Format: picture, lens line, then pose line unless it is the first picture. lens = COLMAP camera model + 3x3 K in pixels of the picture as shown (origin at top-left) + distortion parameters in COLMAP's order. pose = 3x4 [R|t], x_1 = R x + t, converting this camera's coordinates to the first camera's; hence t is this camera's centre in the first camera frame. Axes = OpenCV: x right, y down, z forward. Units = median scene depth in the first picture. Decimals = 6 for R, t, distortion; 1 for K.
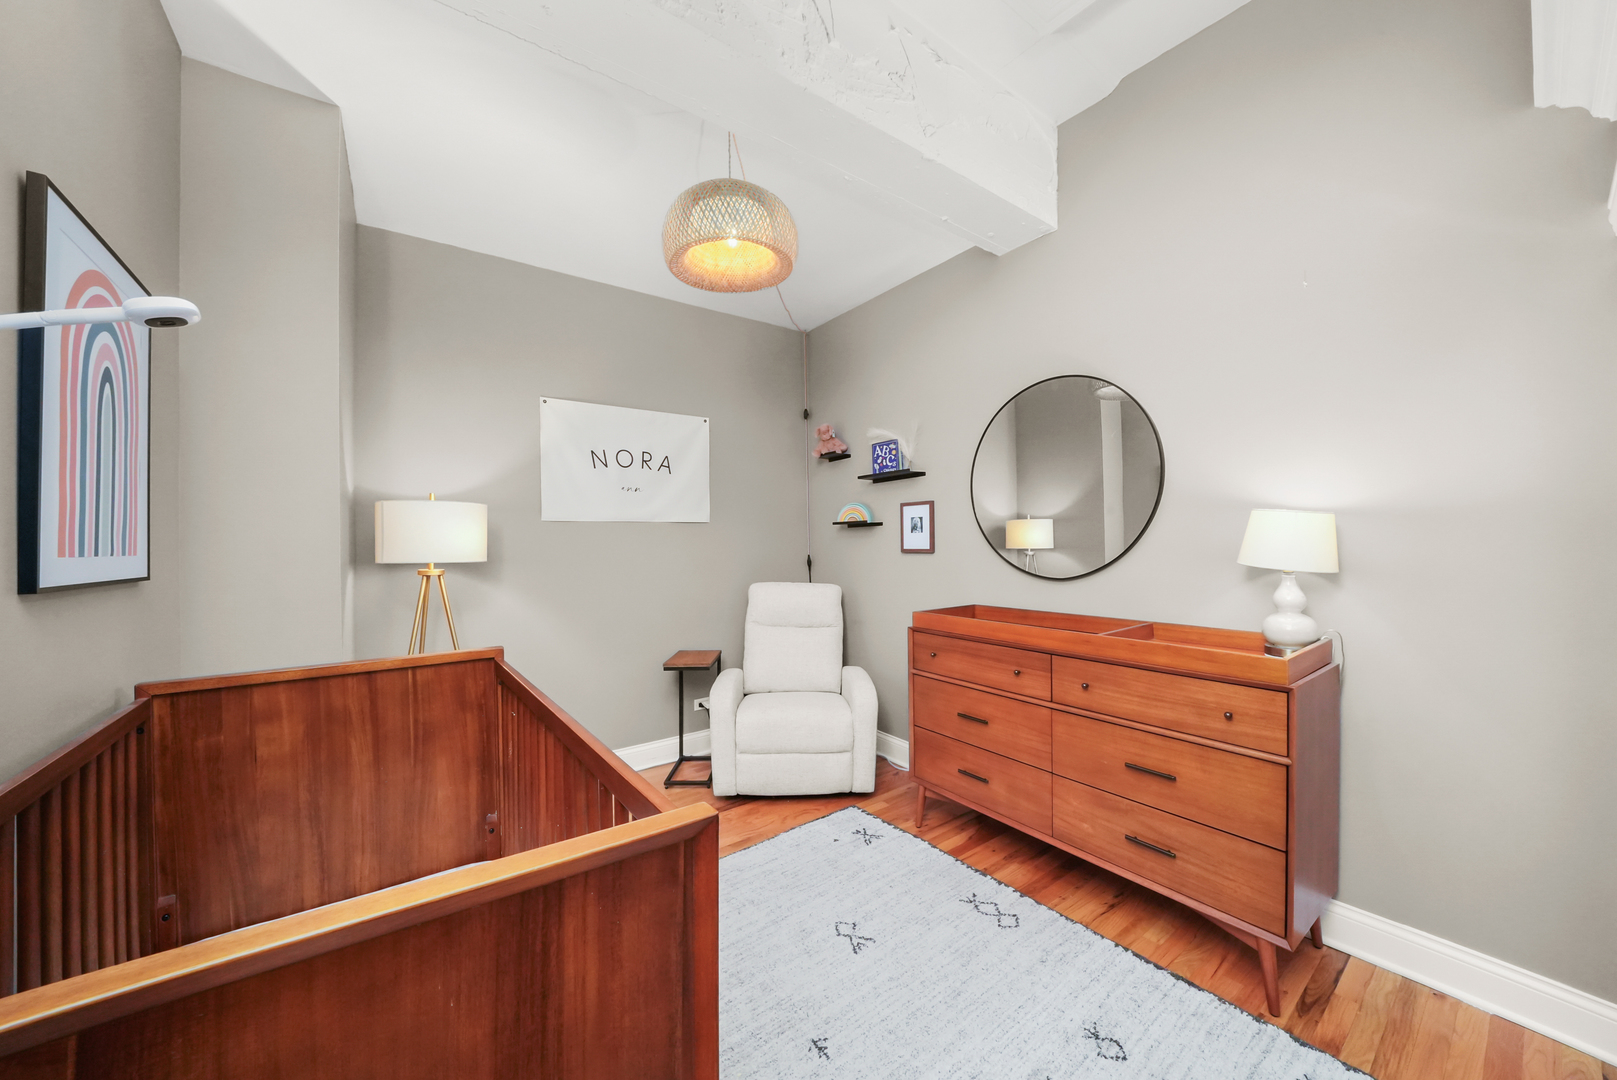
lens RADIAL K [[578.0, 0, 809.1], [0, 578.0, 540.2], [0, 0, 1]] dist [-0.012286, -0.000081]
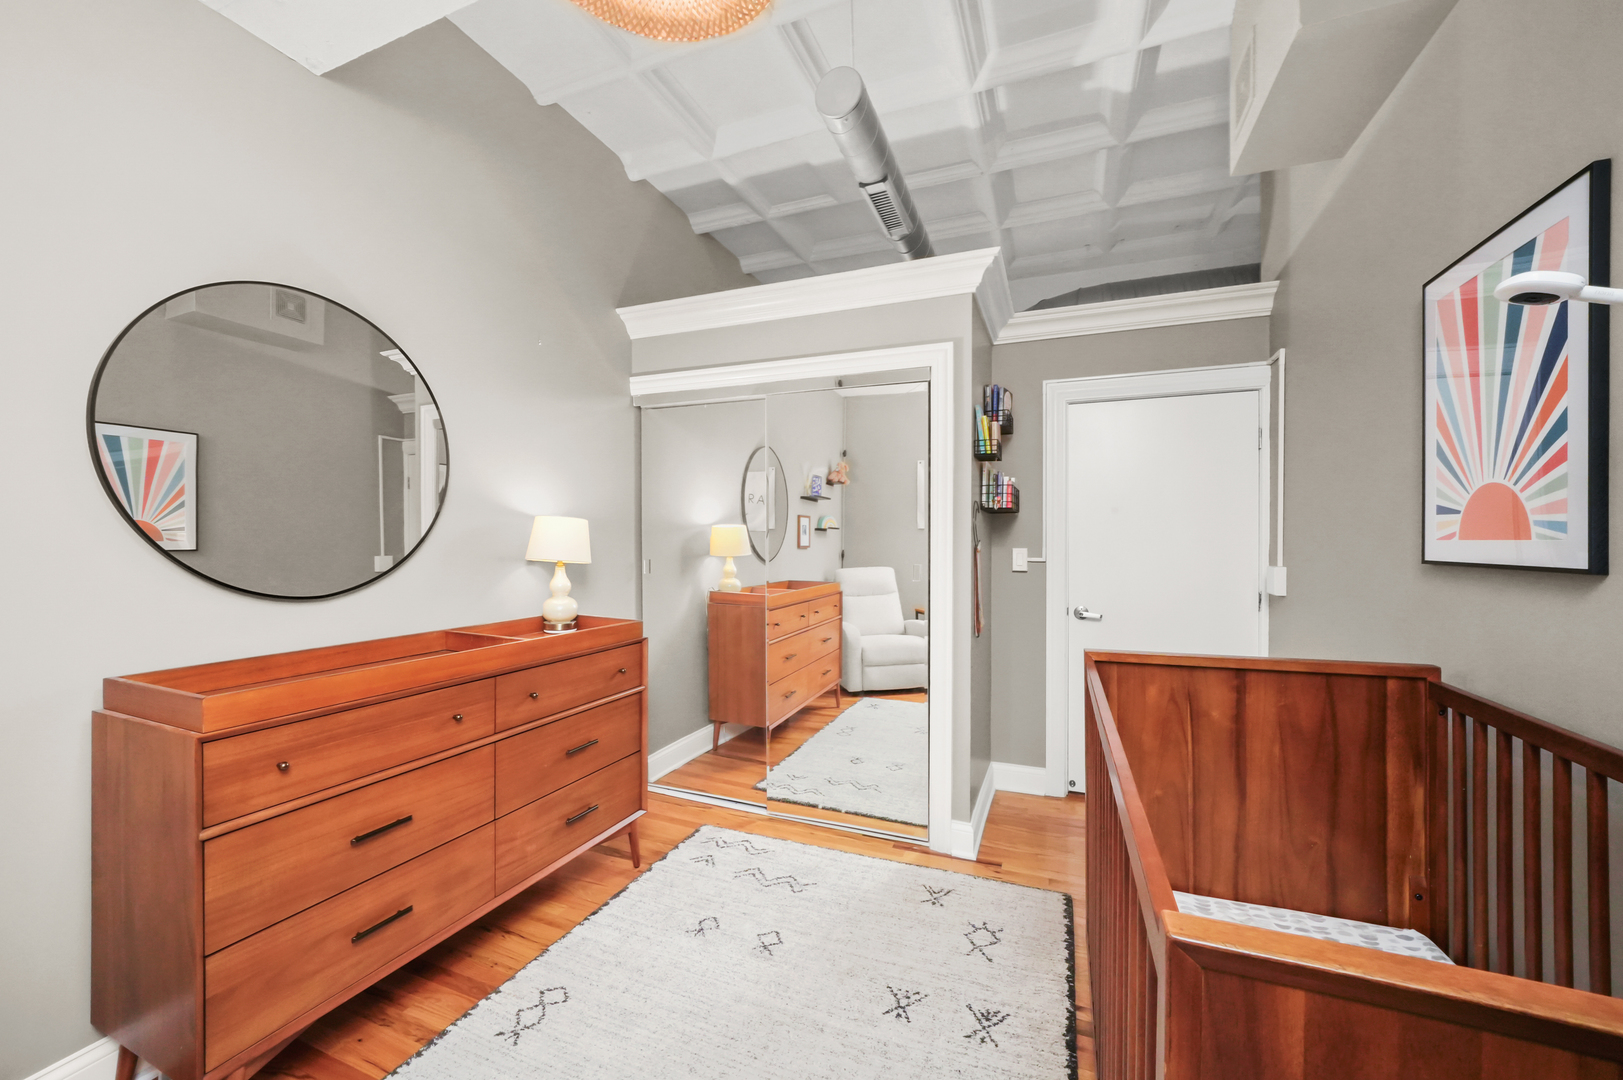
lens RADIAL K [[625.2, 0, 810.4], [0, 625.2, 539.5], [0, 0, 1]] dist [0.000056, -0.000018]
pose [[-0.515799, 0.007707, 0.856675, -0.531244], [0.000764, 0.999963, -0.008537, 0.007571], [-0.856709, -0.003749, -0.515786, 0.974693]]
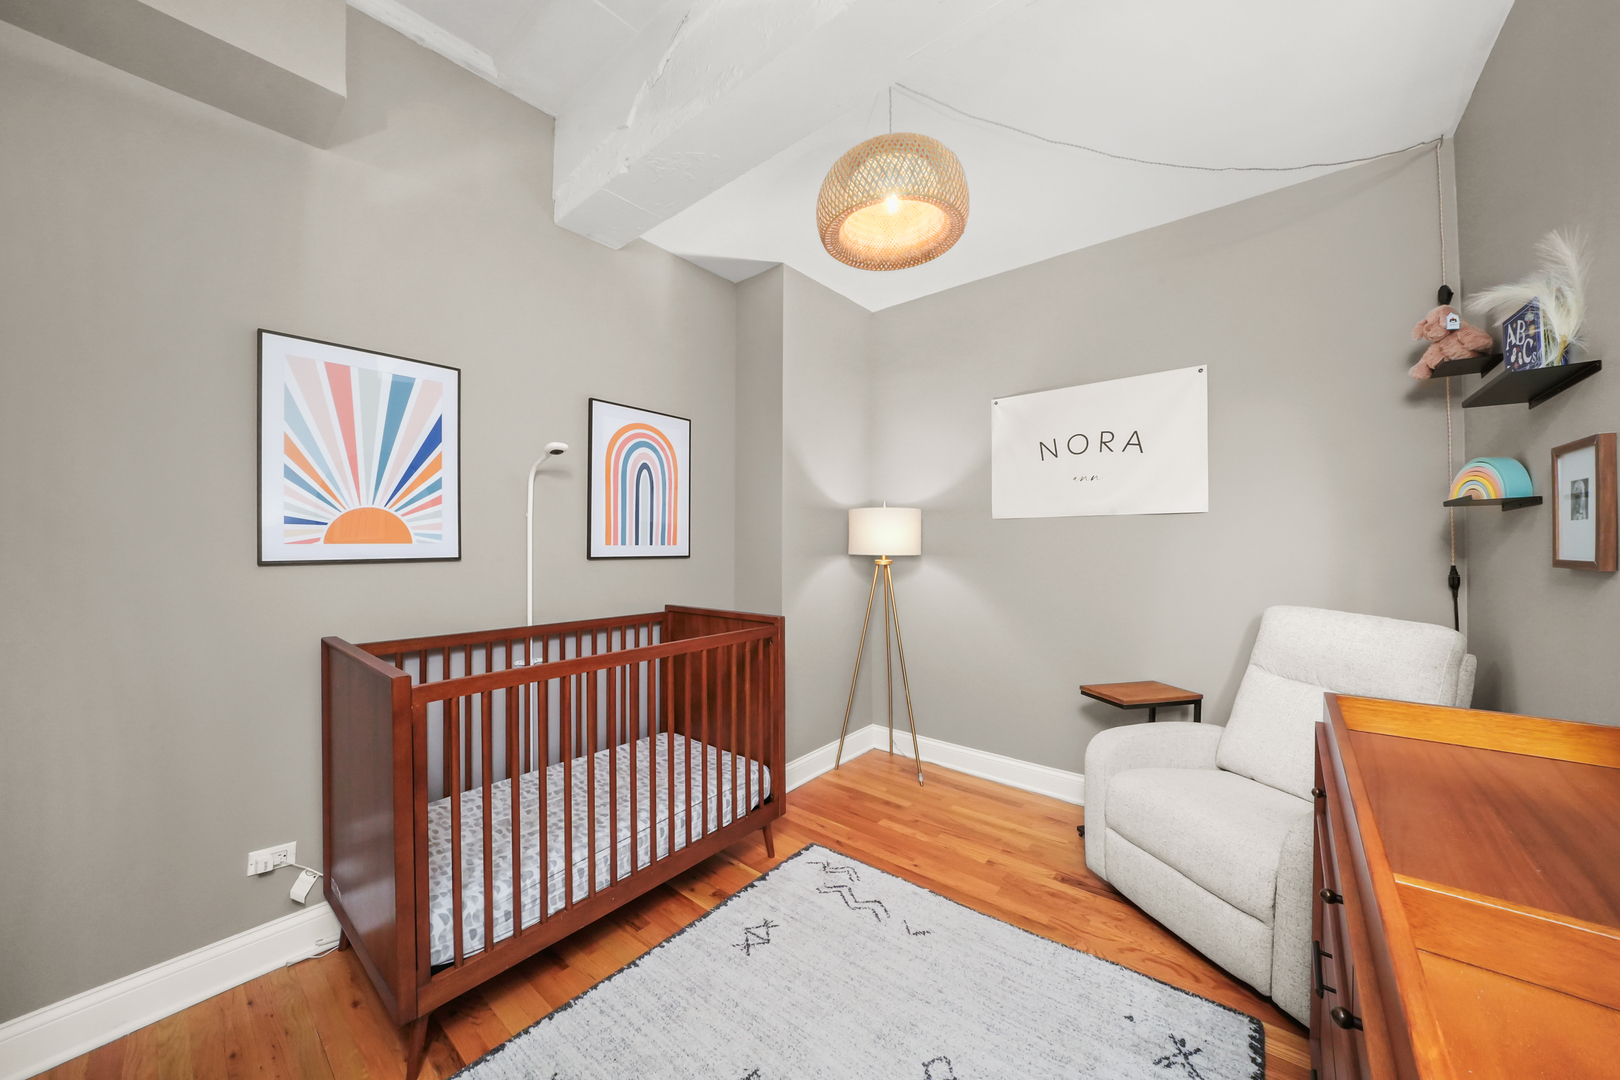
lens RADIAL K [[579.1, 0, 816.0], [0, 579.1, 537.5], [0, 0, 1]] dist [-0.012286, -0.000081]
pose [[0.241133, 0.002972, -0.970488, 0.617306], [0.003779, 0.999985, 0.004002, -0.006436], [0.970485, -0.004633, 0.241118, 0.567738]]
